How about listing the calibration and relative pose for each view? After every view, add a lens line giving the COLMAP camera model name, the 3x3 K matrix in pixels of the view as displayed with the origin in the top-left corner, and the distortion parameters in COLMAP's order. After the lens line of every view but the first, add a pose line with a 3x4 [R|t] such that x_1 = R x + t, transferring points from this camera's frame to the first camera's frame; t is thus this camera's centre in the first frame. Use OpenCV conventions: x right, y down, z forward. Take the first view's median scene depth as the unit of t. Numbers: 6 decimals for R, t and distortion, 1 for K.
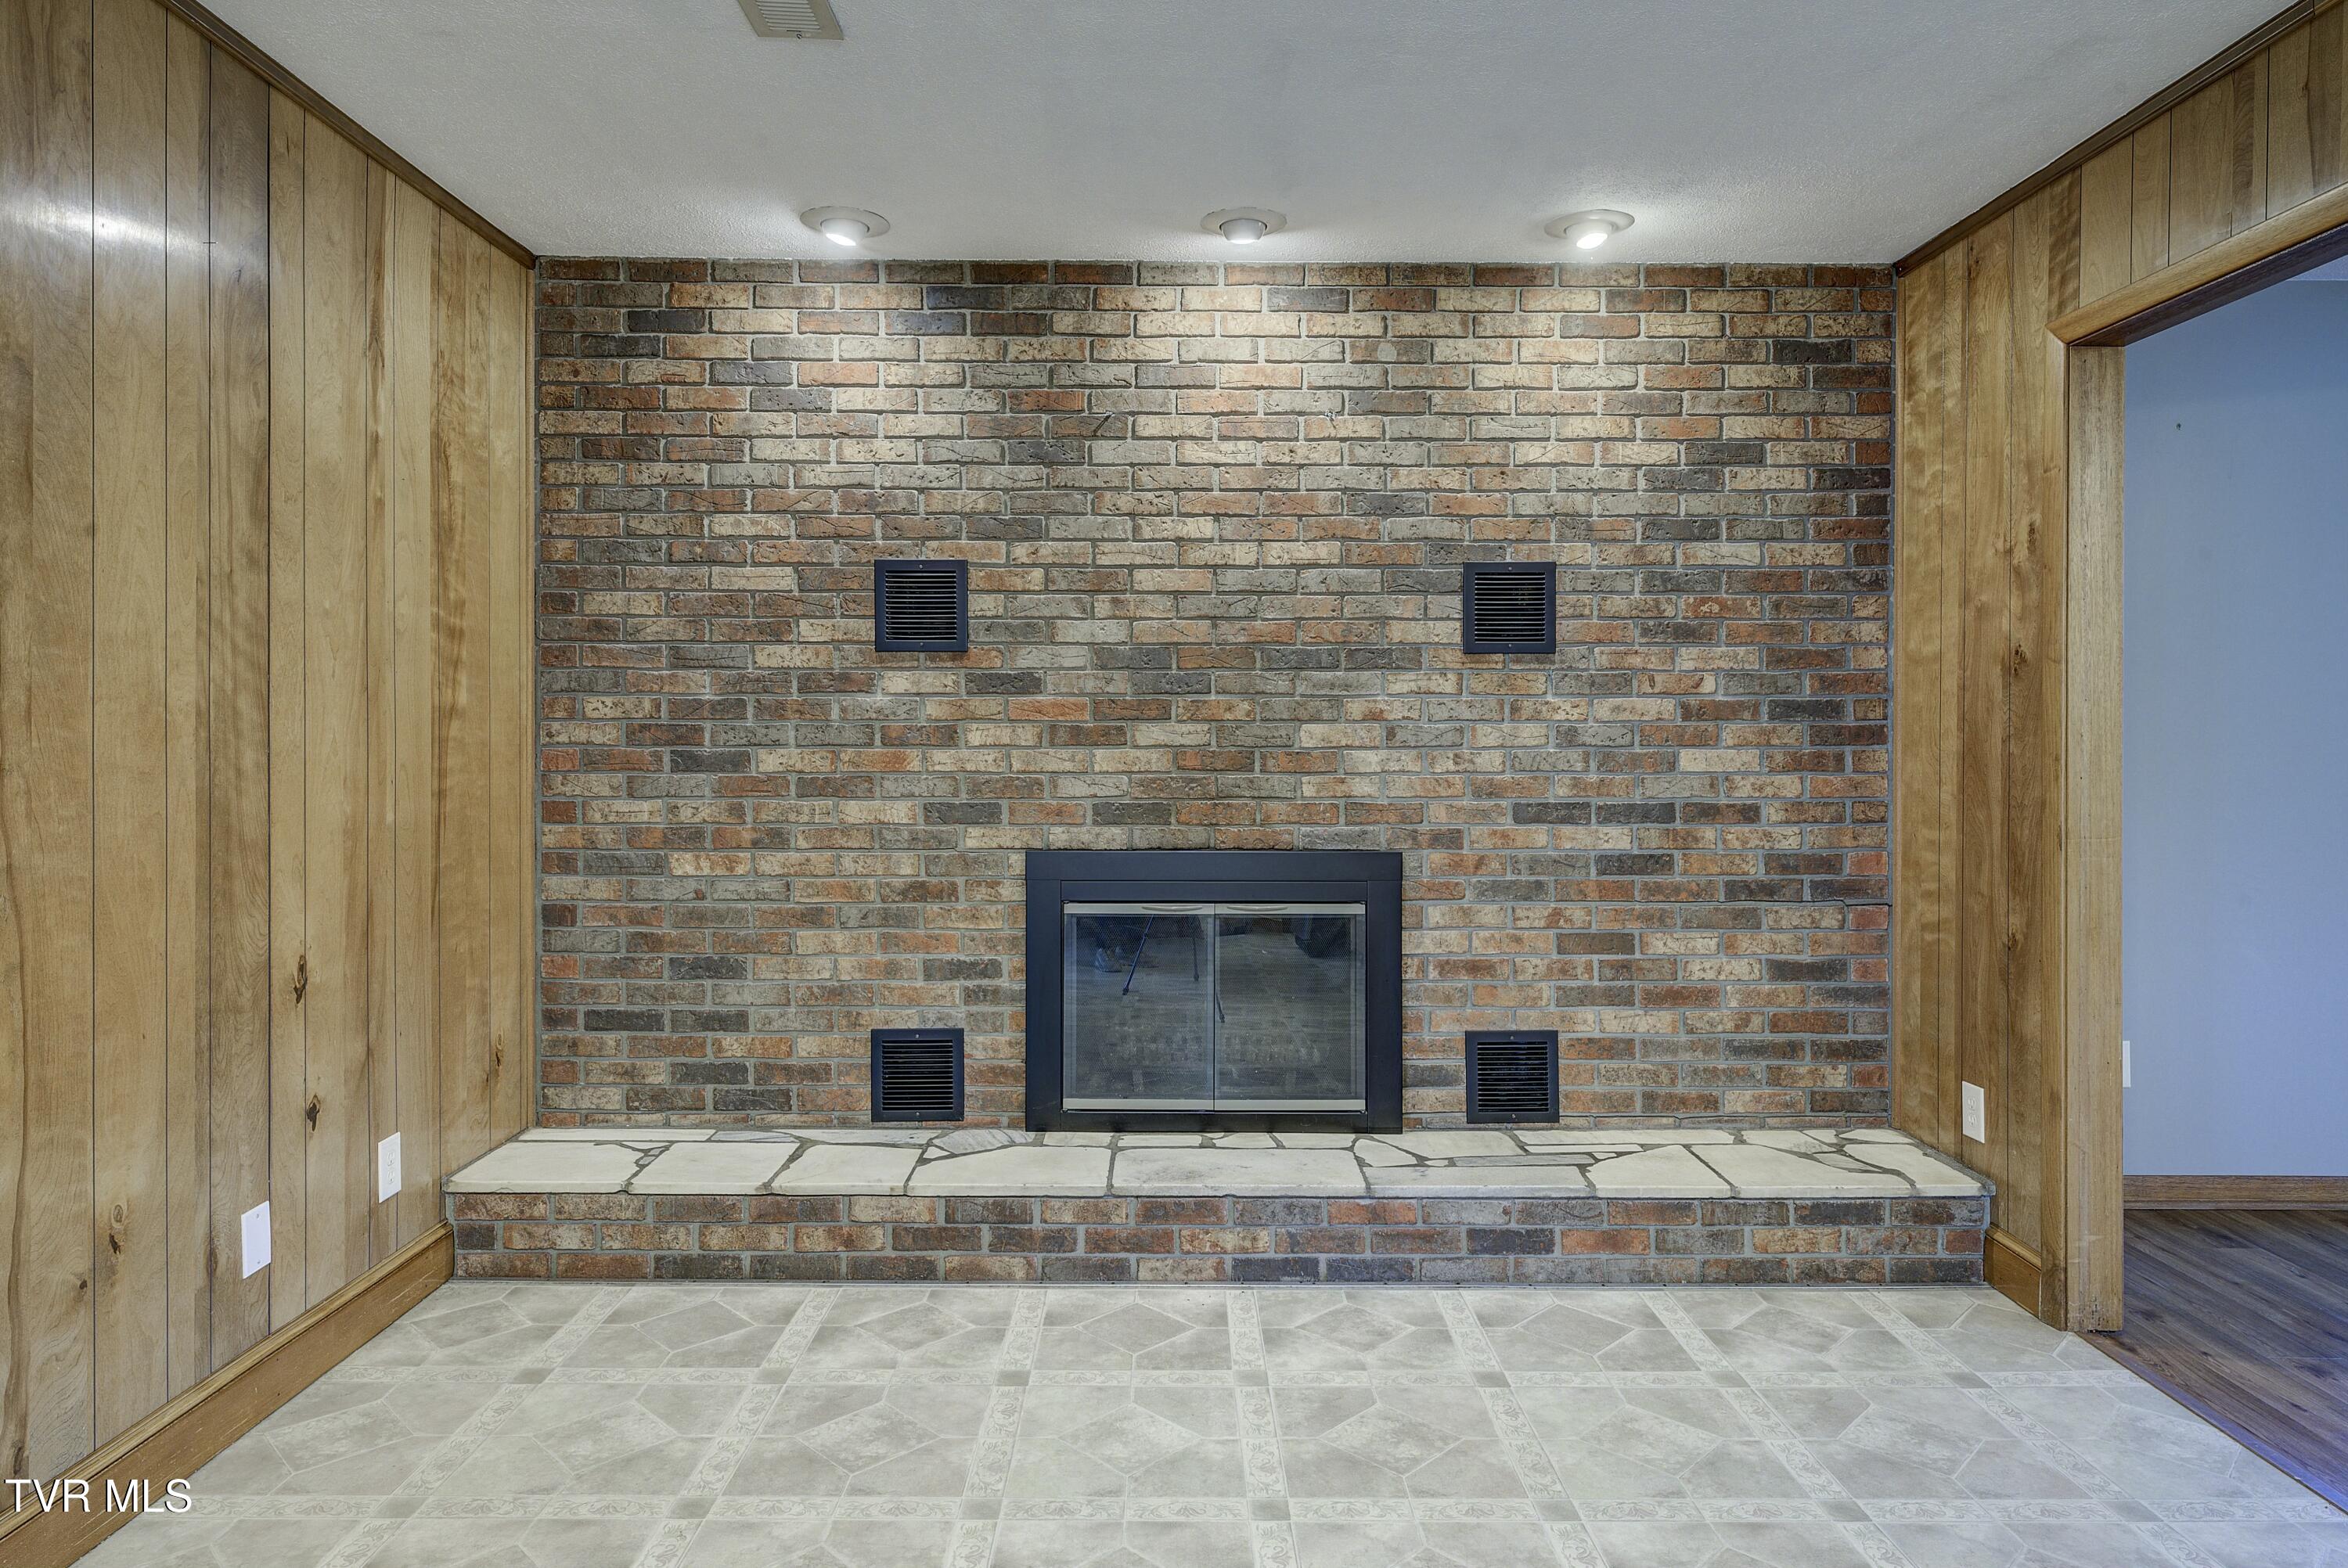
lens RADIAL K [[1335.5, 0, 1152.8], [0, 1335.5, 746.6], [0, 0, 1]] dist [0.016370, -0.002637]
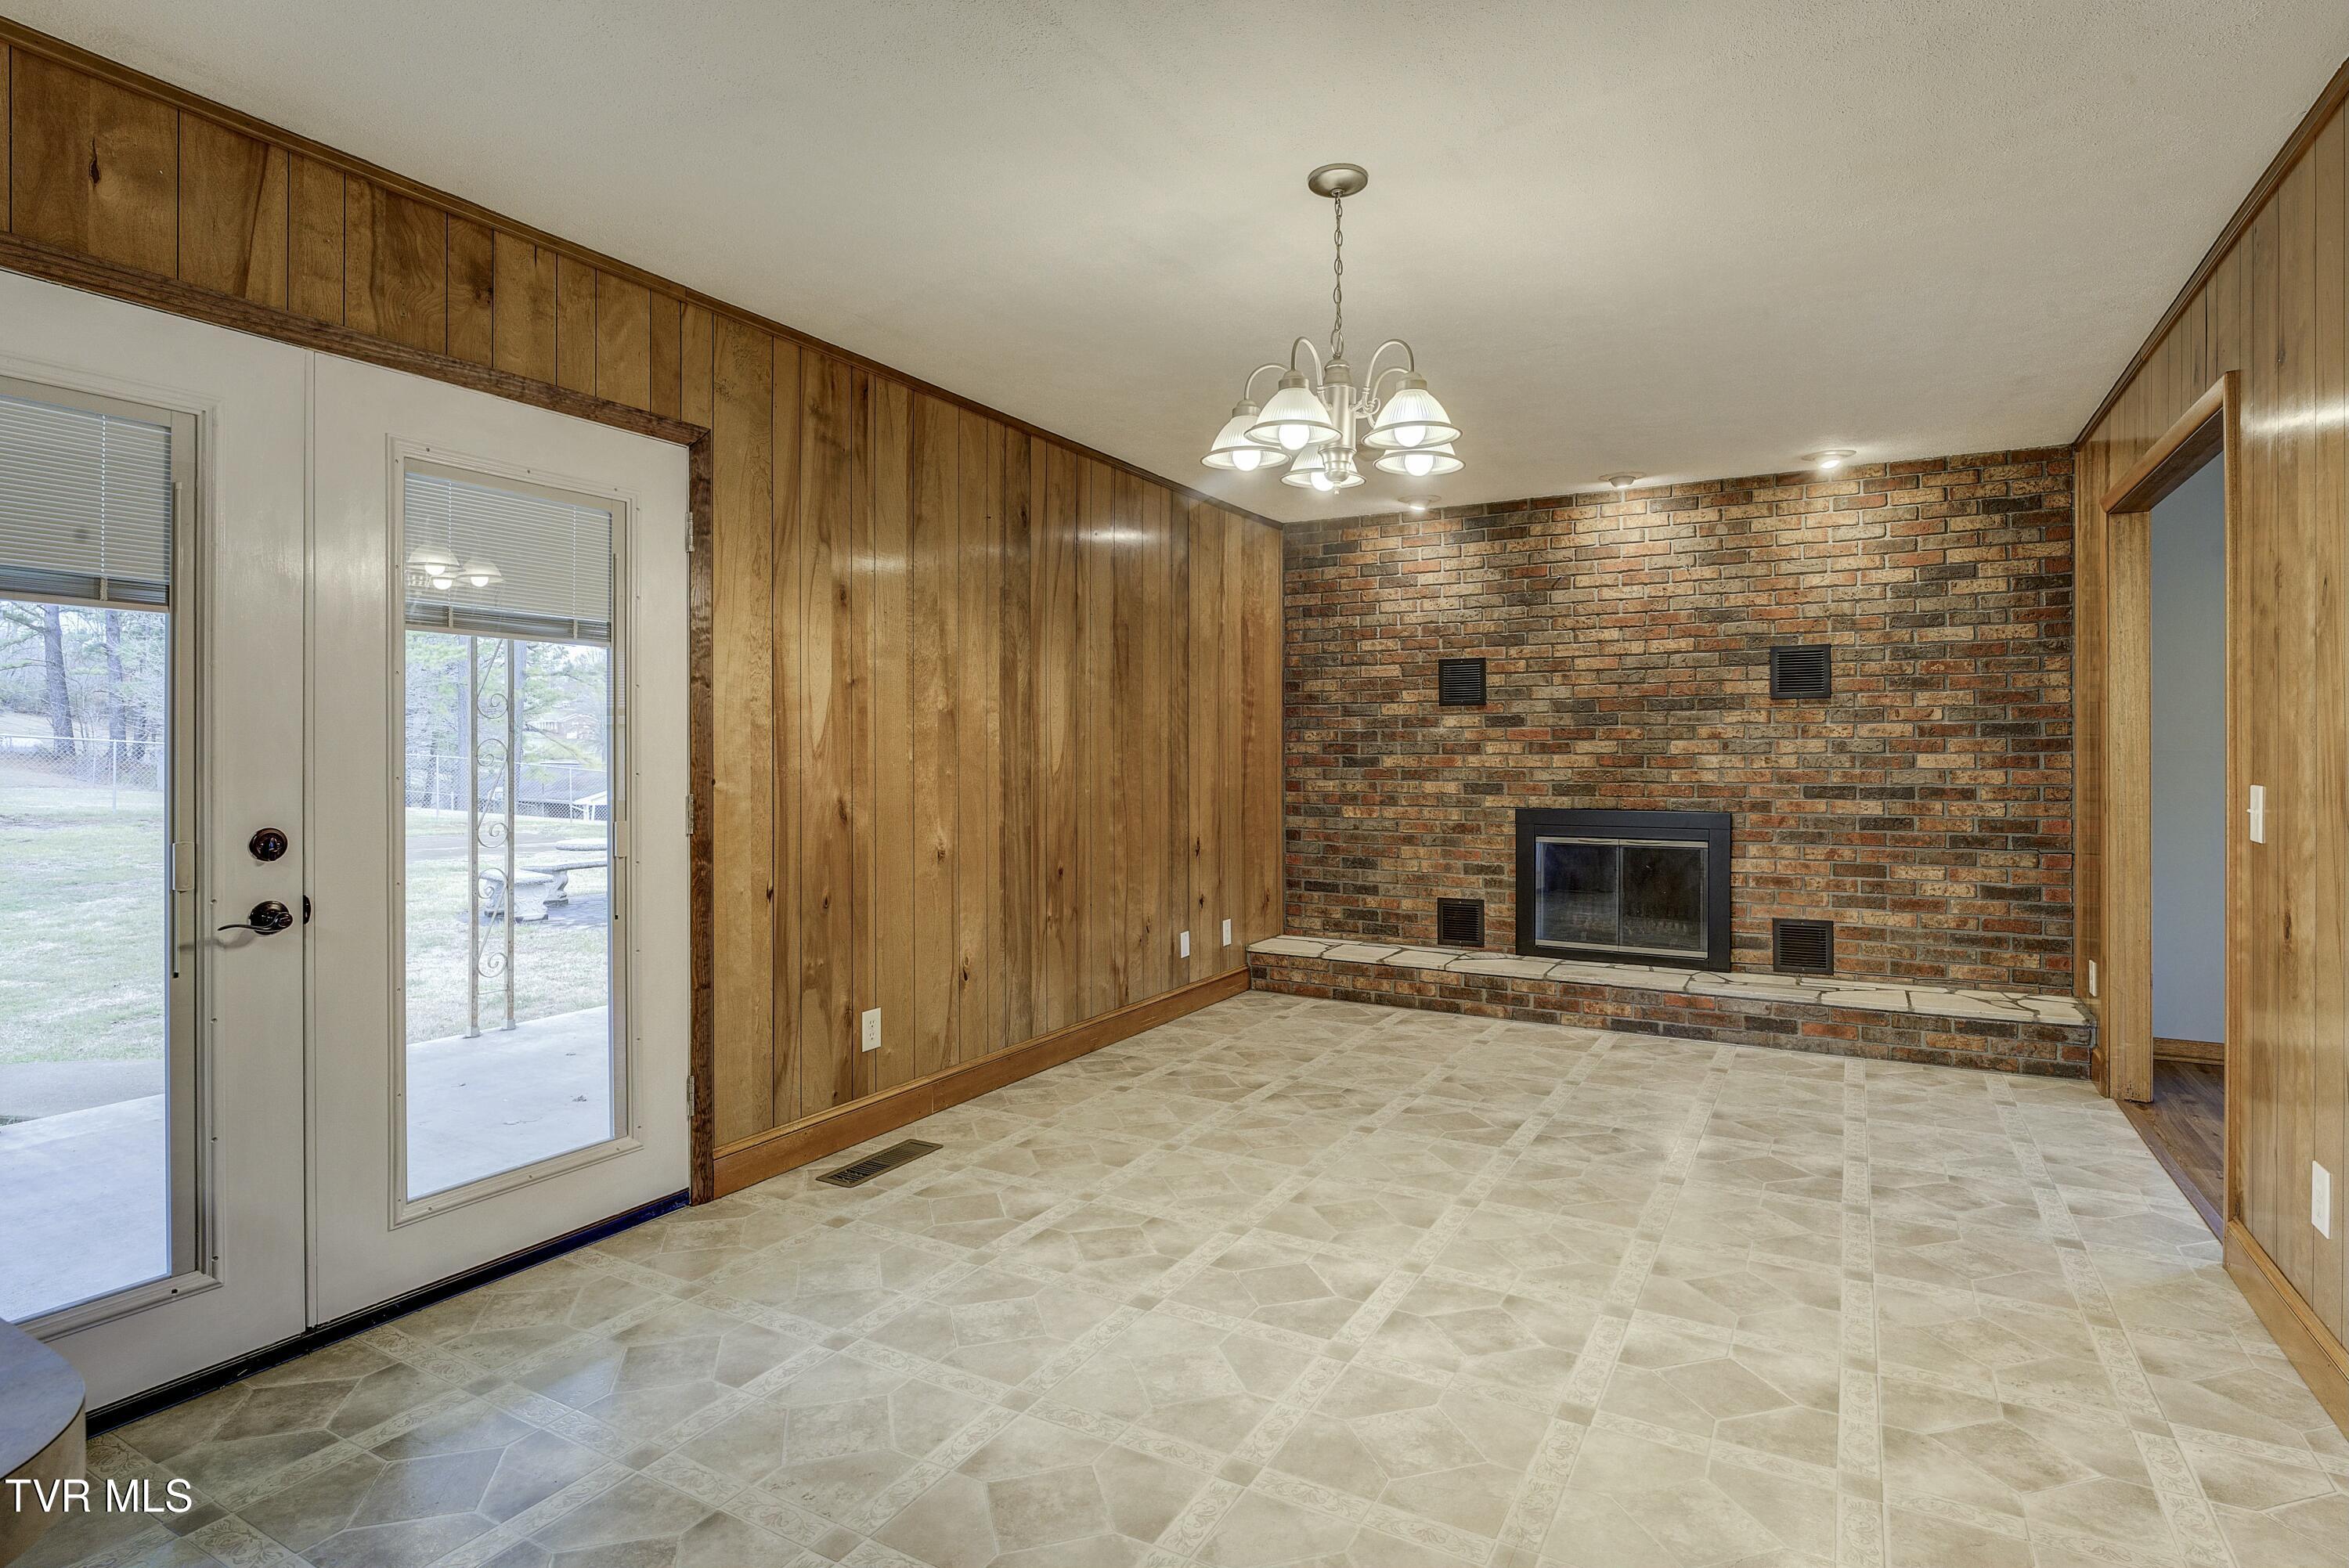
lens RADIAL K [[1191.4, 0, 1183.2], [0, 1191.4, 760.5], [0, 0, 1]] dist [-0.011177, -0.000774]
pose [[0.868092, -0.000387, -0.496404, 0.335942], [0.001107, 0.999999, 0.001156, 0.006839], [0.496402, -0.001553, 0.868091, -0.710022]]
